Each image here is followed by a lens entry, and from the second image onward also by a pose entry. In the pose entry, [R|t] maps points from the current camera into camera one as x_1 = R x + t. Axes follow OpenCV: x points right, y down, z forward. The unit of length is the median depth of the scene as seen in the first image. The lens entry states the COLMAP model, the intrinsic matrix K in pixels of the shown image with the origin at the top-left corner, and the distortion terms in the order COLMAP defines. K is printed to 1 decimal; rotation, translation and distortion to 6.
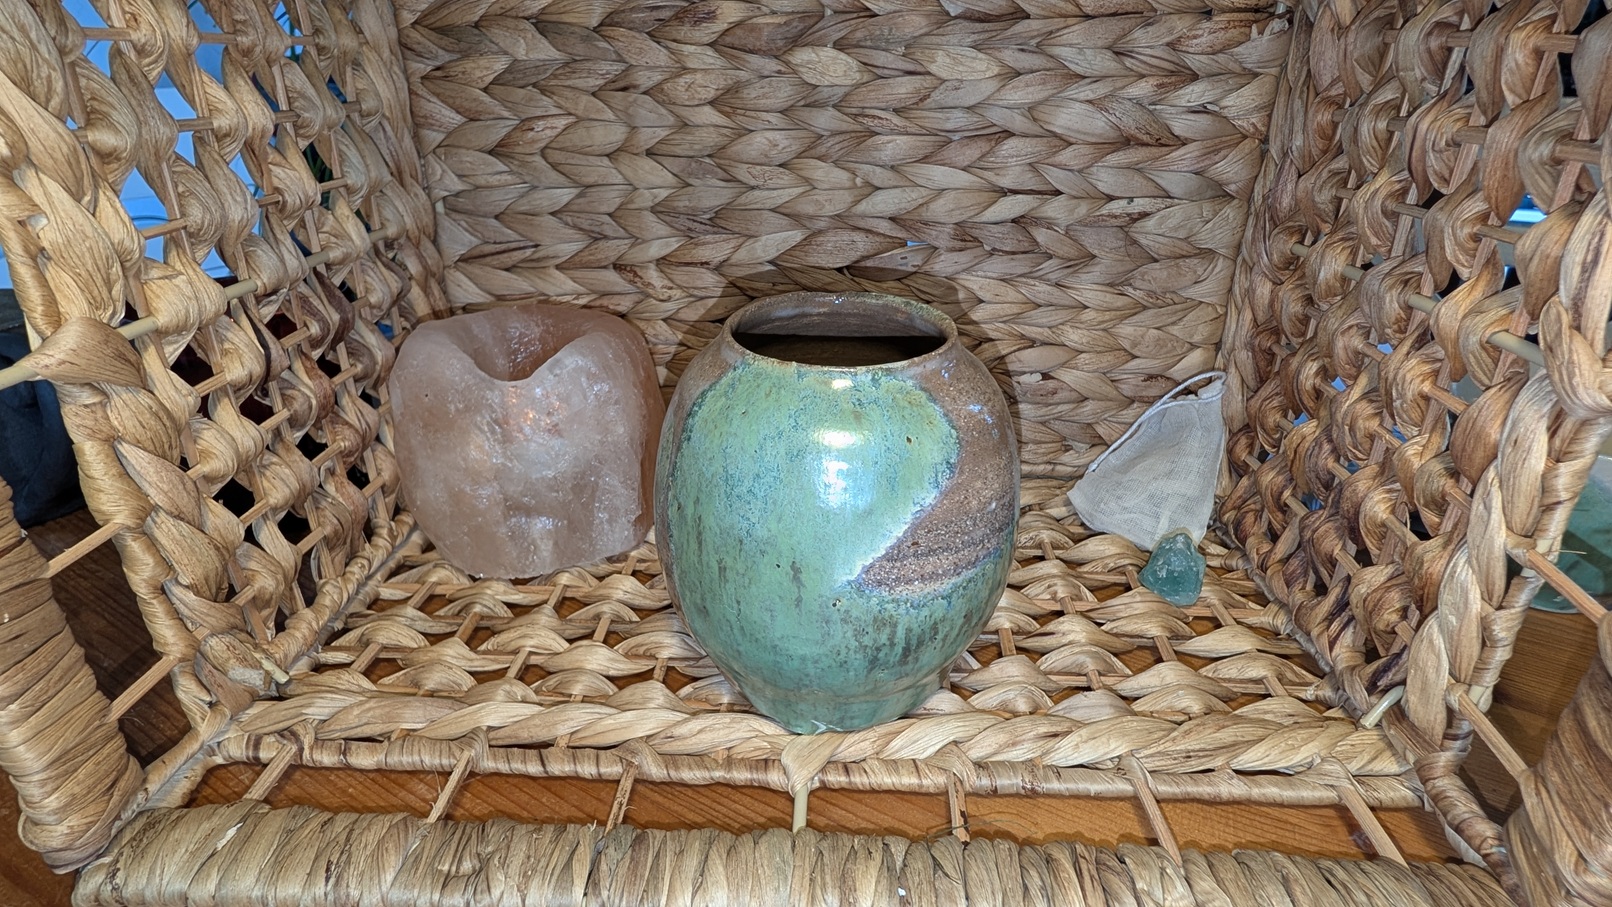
lens RADIAL K [[870.9, 0, 805.4], [0, 870.9, 464.7], [0, 0, 1]] dist [0.000495, -0.001338]
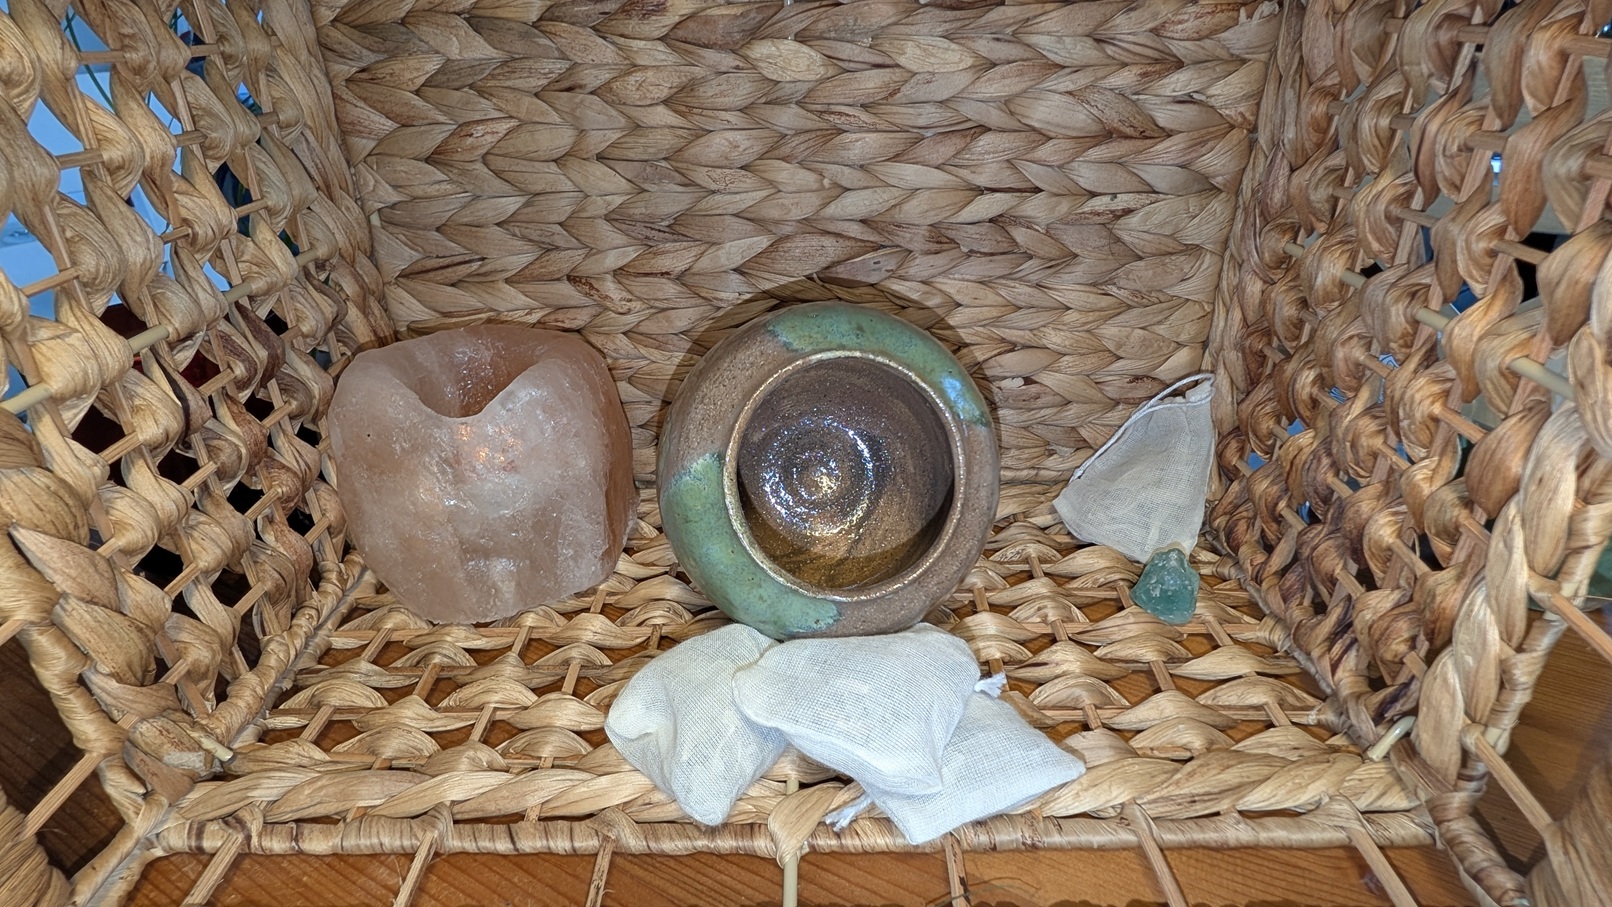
lens RADIAL K [[870.9, 0, 805.4], [0, 870.9, 464.7], [0, 0, 1]] dist [0.000495, -0.001338]
pose [[0.998854, -0.035780, 0.031788, -0.002686], [0.034389, 0.998470, 0.043291, -0.079276], [-0.033288, -0.042148, 0.998557, 0.065481]]
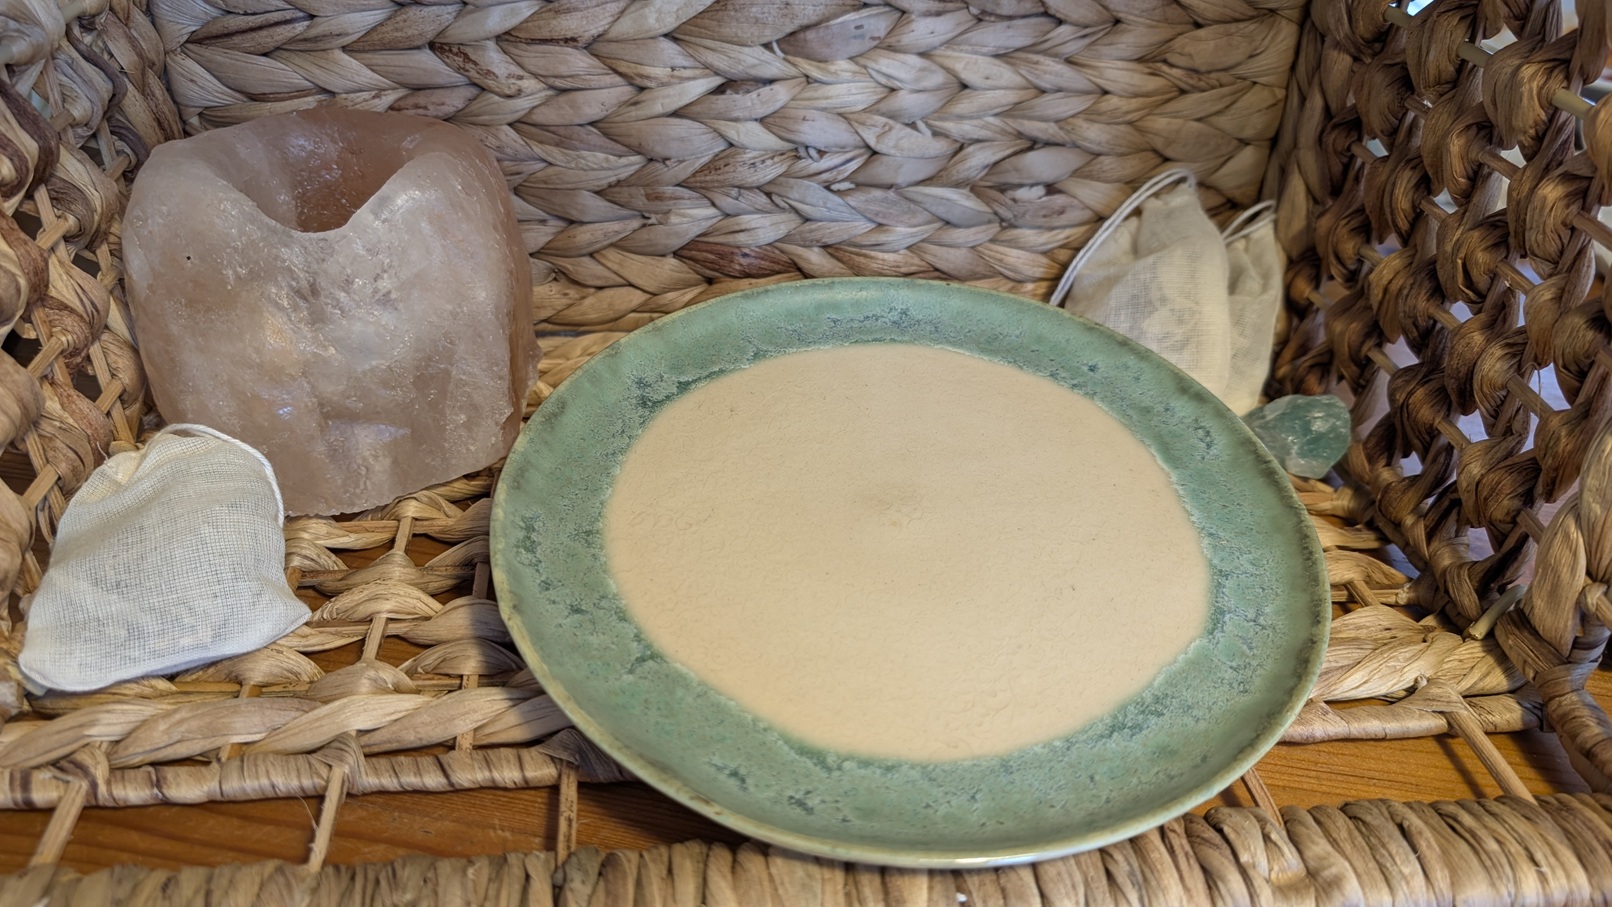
lens RADIAL K [[1221.5, 0, 778.9], [0, 1221.5, 460.8], [0, 0, 1]] dist [-0.012000, 0.000248]
pose [[0.990502, -0.060889, 0.123285, -0.118865], [0.042342, 0.988106, 0.147830, -0.051211], [-0.130820, -0.141206, 0.981299, -0.006350]]
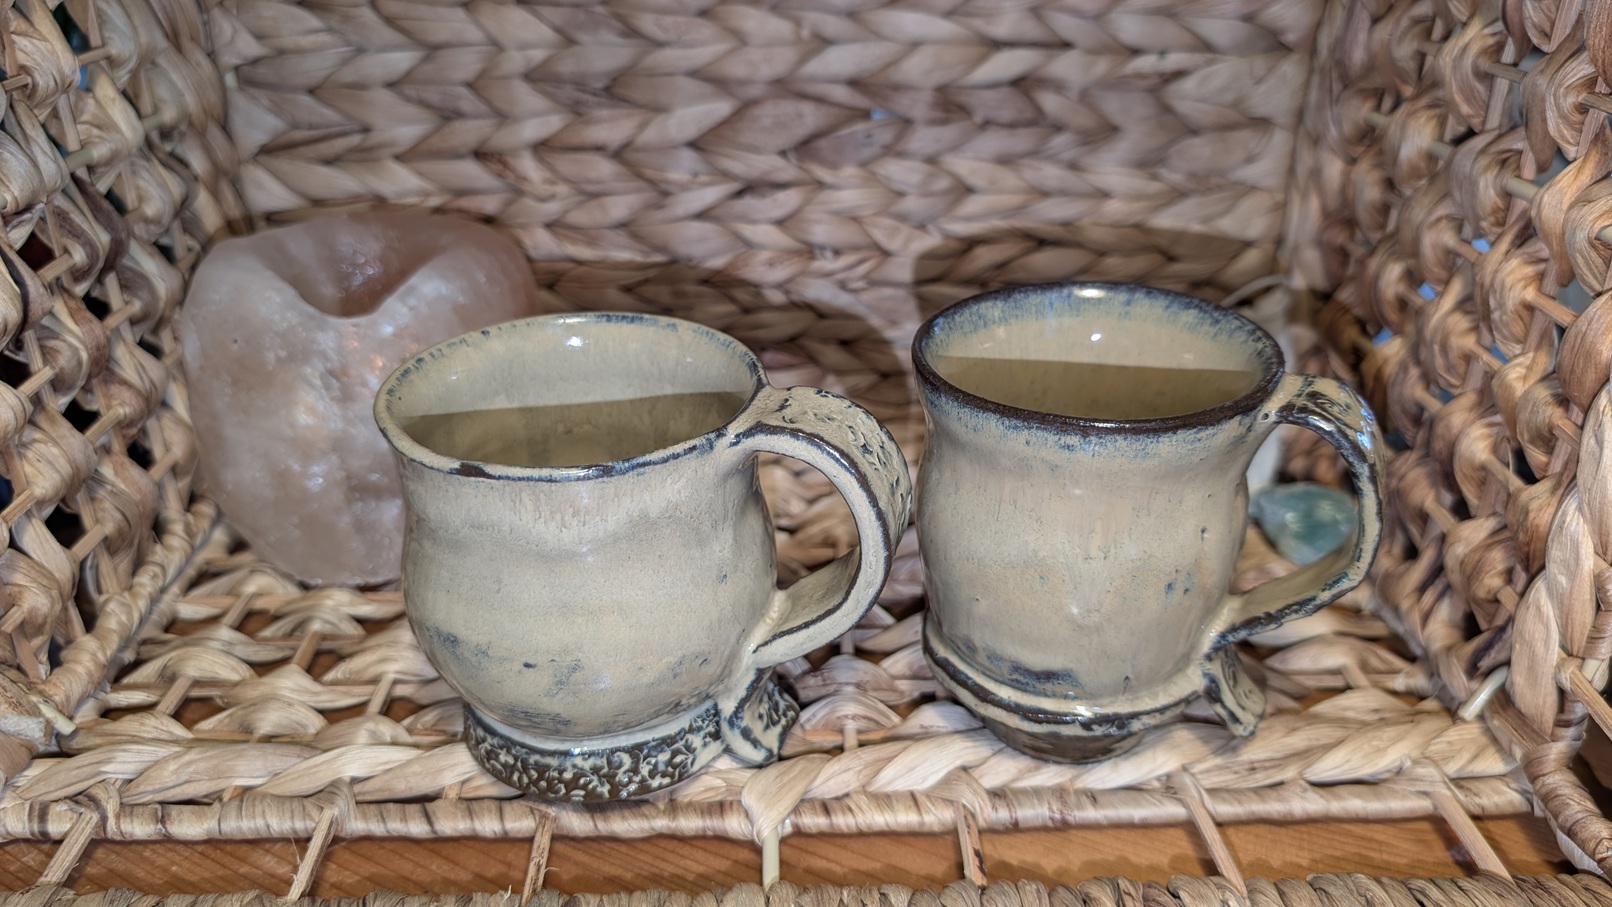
lens RADIAL K [[1233.8, 0, 792.7], [0, 1233.8, 450.0], [0, 0, 1]] dist [-0.027280, 0.007051]
pose [[0.997507, -0.036604, 0.060340, -0.032450], [0.034716, 0.998883, 0.032044, -0.004678], [-0.061446, -0.029869, 0.997663, -0.074148]]
